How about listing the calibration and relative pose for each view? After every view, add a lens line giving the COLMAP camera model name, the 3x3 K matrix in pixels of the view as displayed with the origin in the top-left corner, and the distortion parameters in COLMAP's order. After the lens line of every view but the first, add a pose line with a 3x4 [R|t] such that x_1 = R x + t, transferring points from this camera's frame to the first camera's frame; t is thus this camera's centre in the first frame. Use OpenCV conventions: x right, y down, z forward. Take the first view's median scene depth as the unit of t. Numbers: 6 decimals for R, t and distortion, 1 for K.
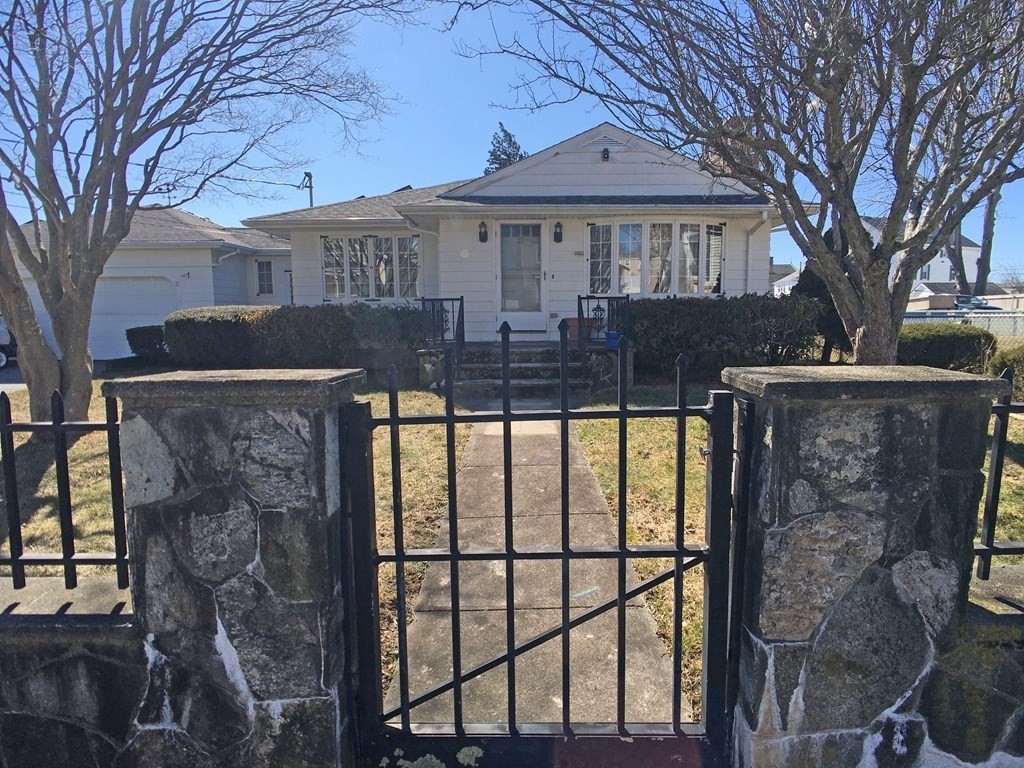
lens RADIAL K [[566.5, 0, 513.4], [0, 566.5, 377.9], [0, 0, 1]] dist [-0.009487, -0.001960]
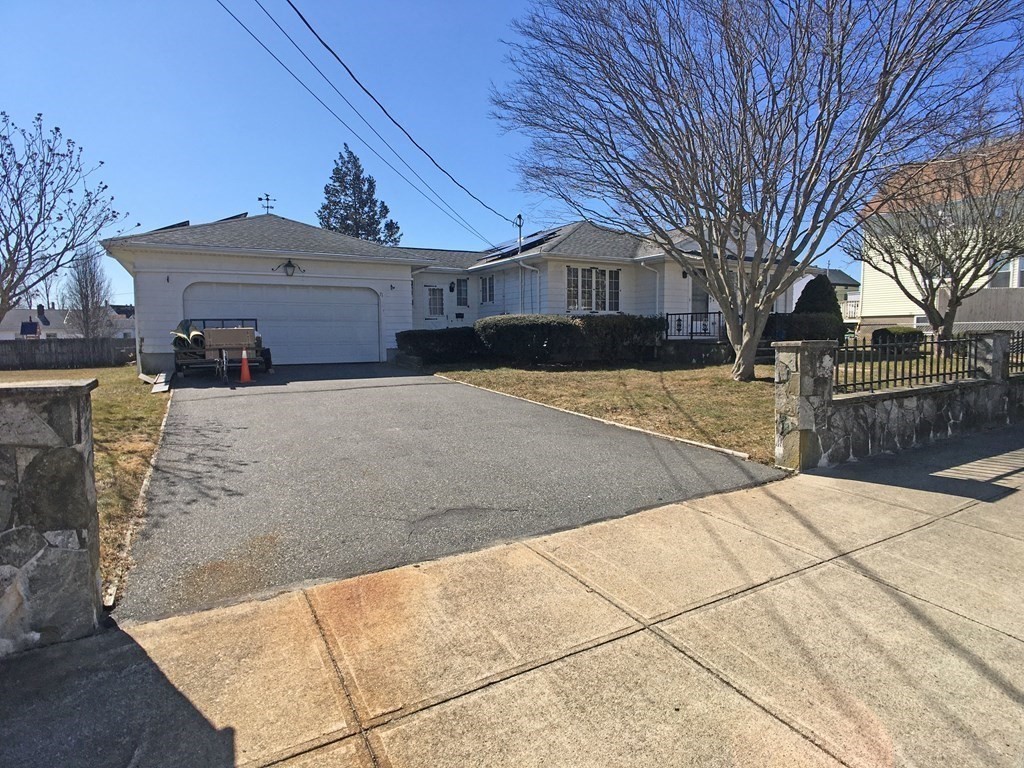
lens RADIAL K [[566.5, 0, 513.4], [0, 566.5, 377.9], [0, 0, 1]] dist [-0.009487, -0.001960]
pose [[0.861691, -0.040956, 0.505778, -1.332057], [0.055995, 0.998325, -0.014558, 0.045108], [-0.504335, 0.040865, 0.862541, -0.149554]]
